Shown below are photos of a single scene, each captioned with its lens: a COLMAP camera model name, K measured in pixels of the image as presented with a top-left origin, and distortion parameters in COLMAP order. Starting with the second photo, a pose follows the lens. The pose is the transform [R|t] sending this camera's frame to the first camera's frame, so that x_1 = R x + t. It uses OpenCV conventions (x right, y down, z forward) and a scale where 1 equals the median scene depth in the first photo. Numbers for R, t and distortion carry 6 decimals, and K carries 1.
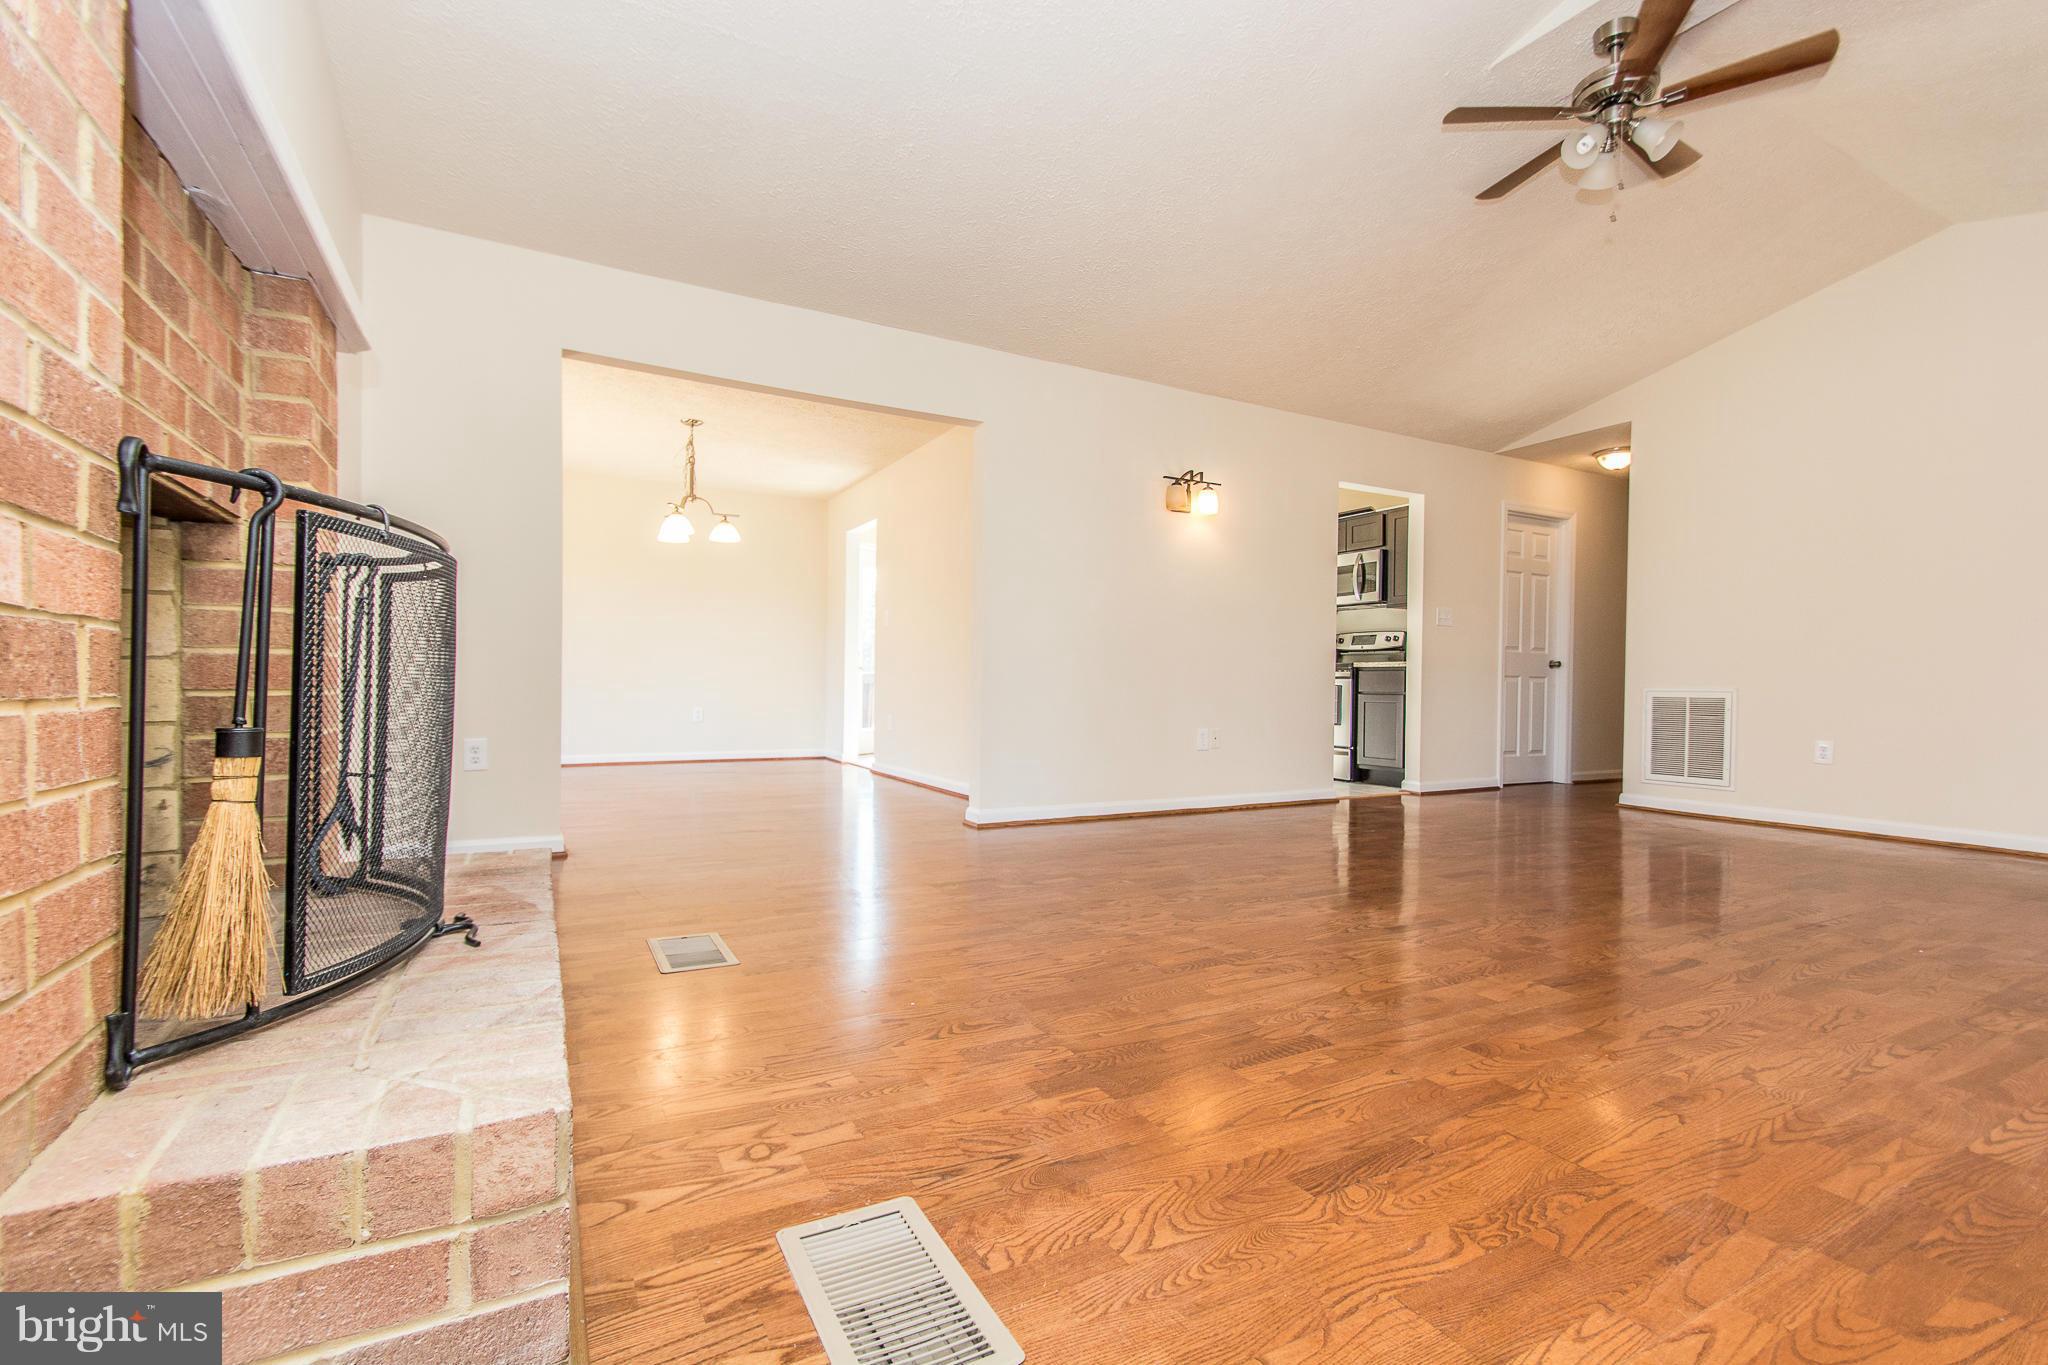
lens RADIAL K [[909.7, 0, 1004.7], [0, 909.7, 688.3], [0, 0, 1]] dist [0.001786, -0.000116]
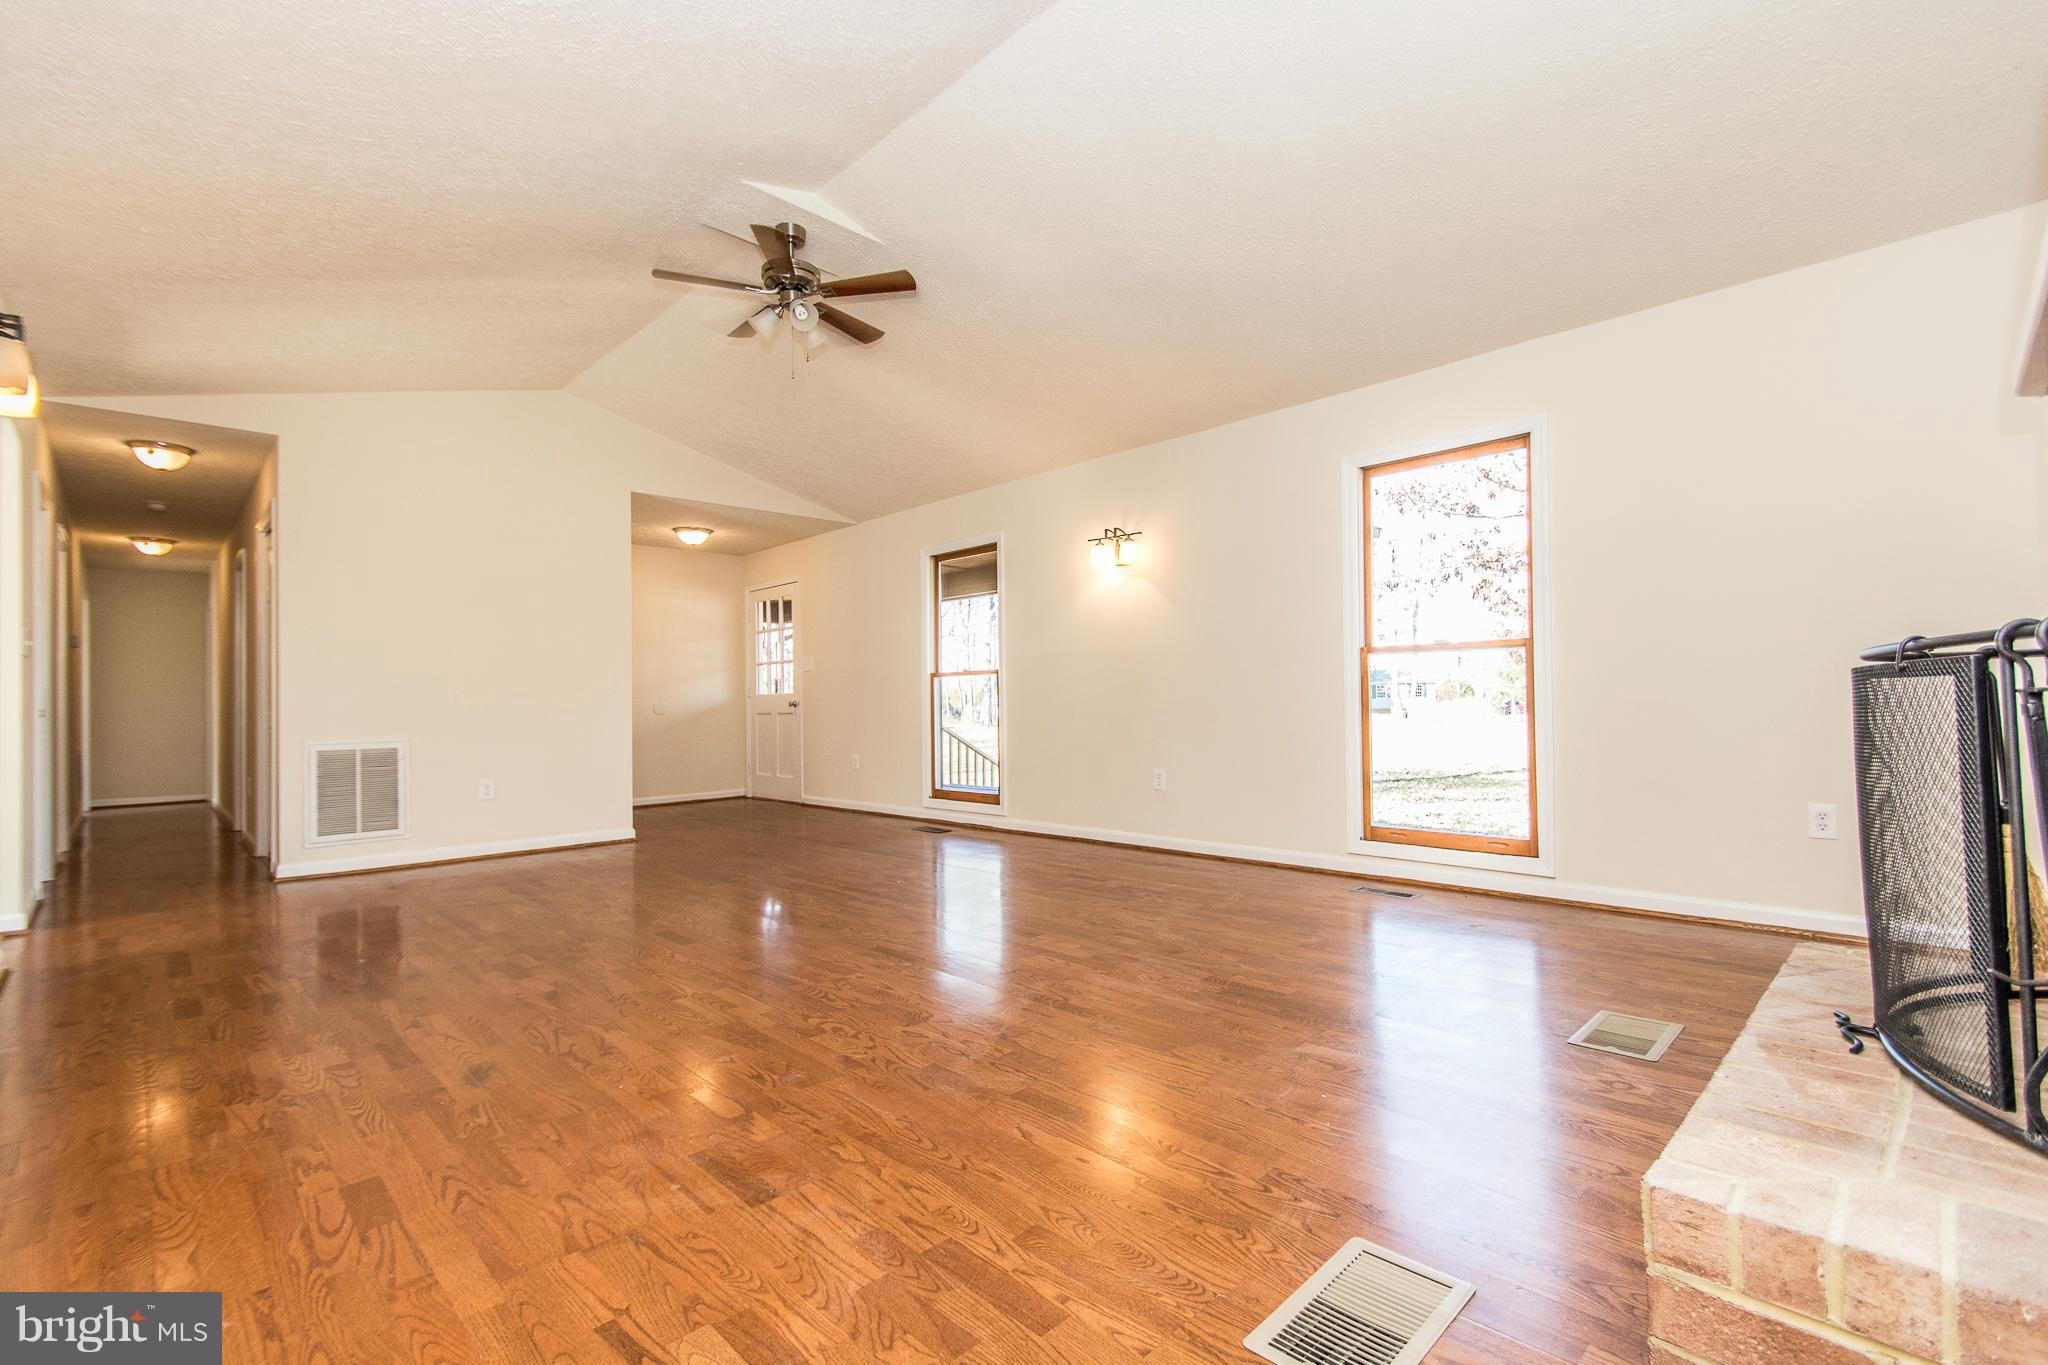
lens RADIAL K [[907.2, 0, 1023.3], [0, 907.2, 689.9], [0, 0, 1]] dist [-0.002300, -0.000222]
pose [[-0.272822, 0.004674, 0.962053, -0.833077], [0.023647, 0.999719, 0.001849, -0.088291], [-0.961774, 0.023255, -0.272856, 1.362422]]
